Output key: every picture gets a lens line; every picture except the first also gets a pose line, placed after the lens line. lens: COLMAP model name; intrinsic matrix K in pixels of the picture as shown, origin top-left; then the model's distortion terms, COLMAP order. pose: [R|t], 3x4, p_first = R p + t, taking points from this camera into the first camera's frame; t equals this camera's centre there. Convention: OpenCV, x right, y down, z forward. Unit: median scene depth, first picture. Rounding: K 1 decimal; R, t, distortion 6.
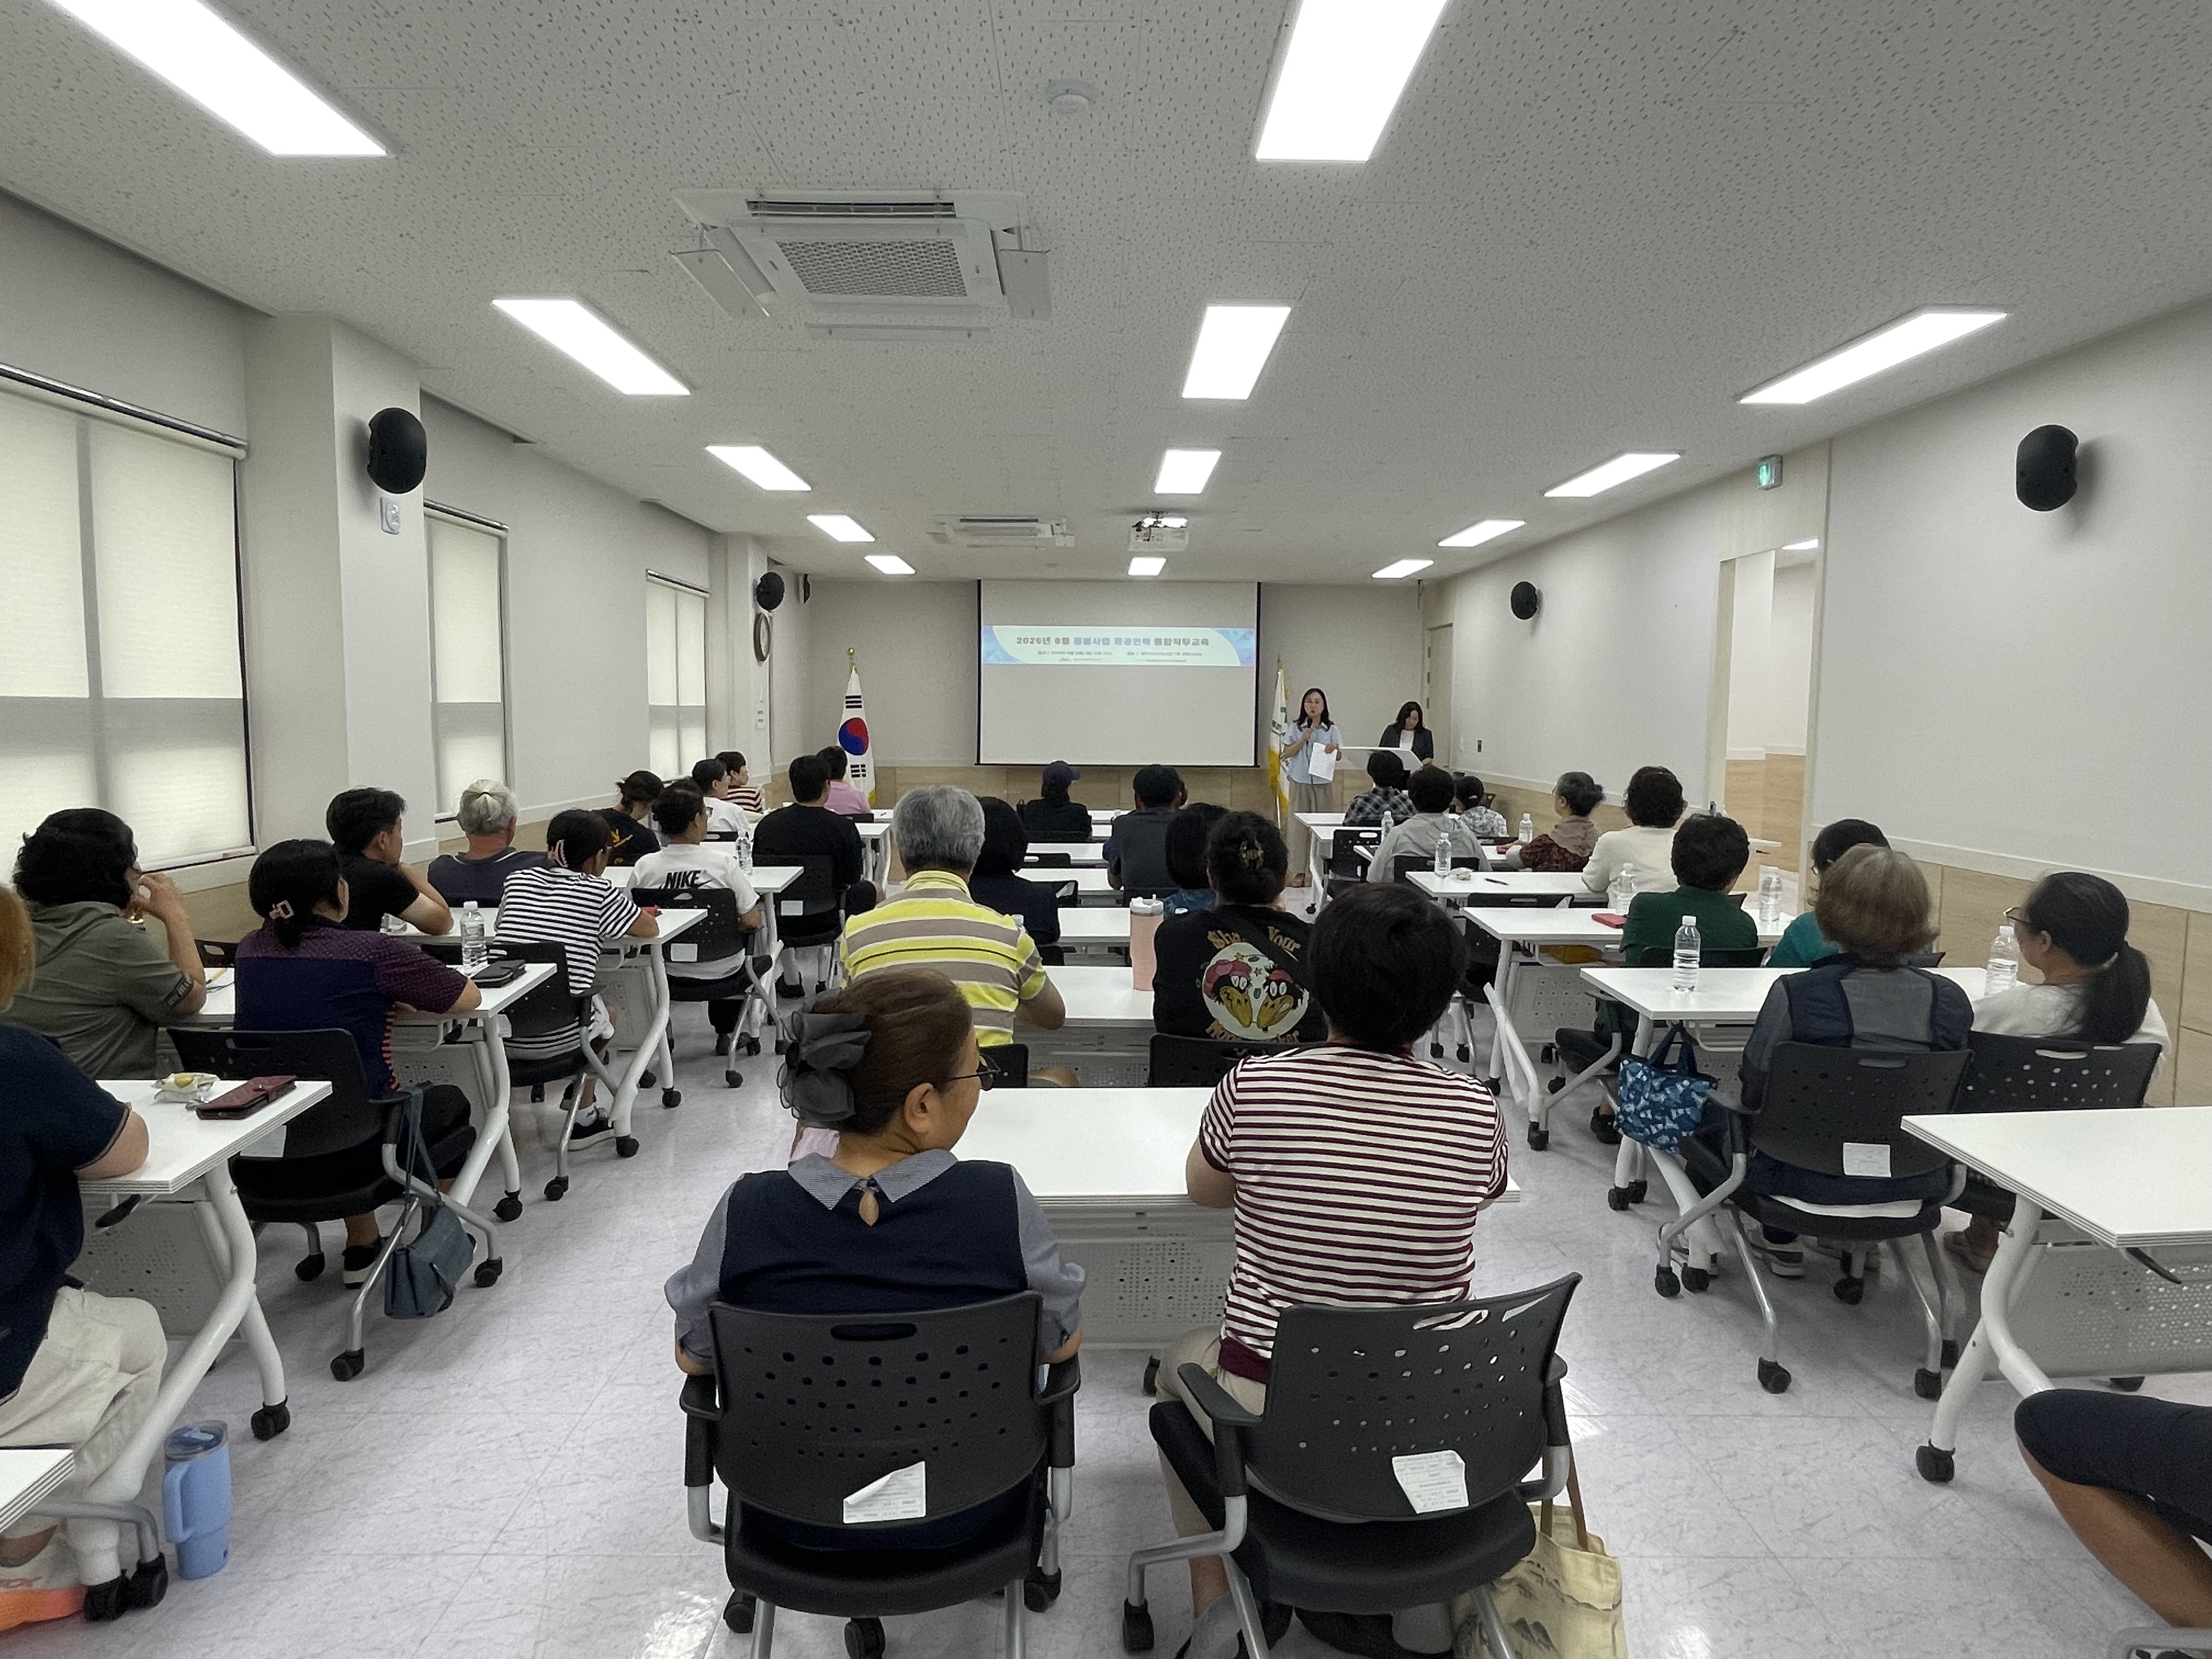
lens RADIAL K [[1278.4, 0, 1112.8], [0, 1278.4, 834.5], [0, 0, 1]] dist [-0.007033, -0.001283]
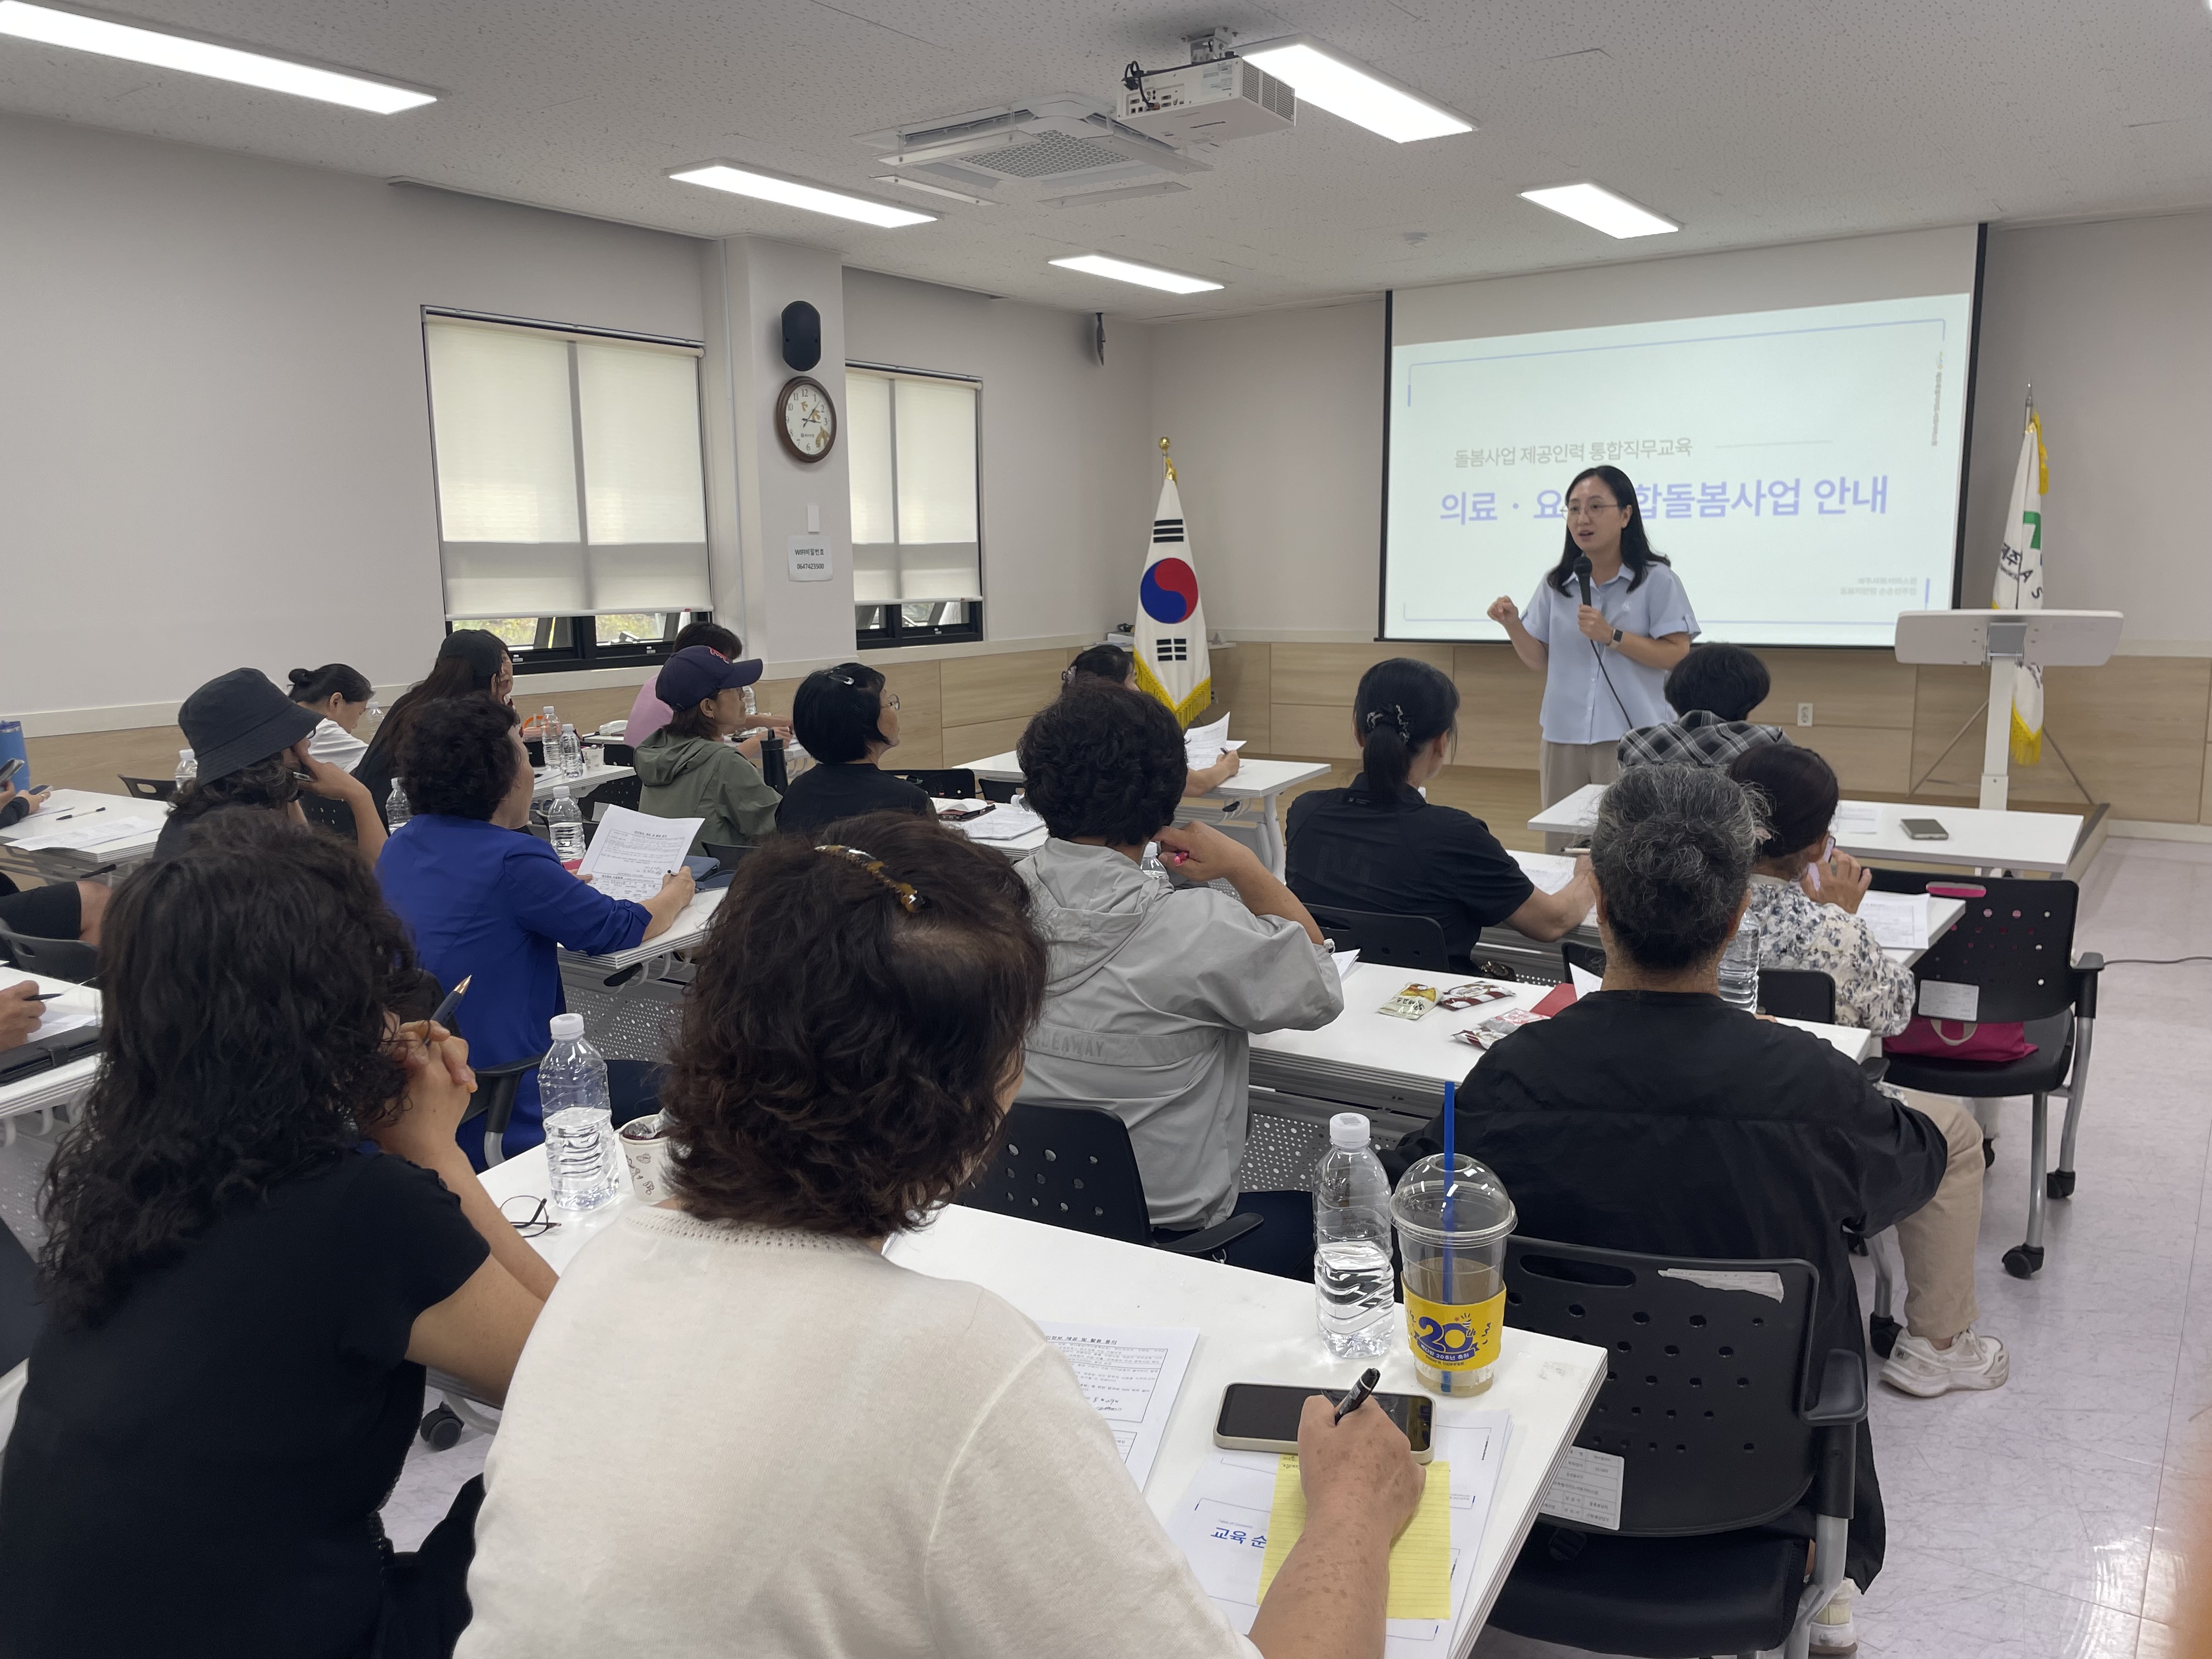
lens RADIAL K [[1650.7, 0, 1106.0], [0, 1650.7, 829.5], [0, 0, 1]] dist [0.092434, -0.130107]
pose [[0.814711, 0.076170, -0.574842, 0.304137], [-0.032859, 0.995806, 0.085381, -0.043197], [0.578935, -0.050672, 0.813797, 0.496374]]
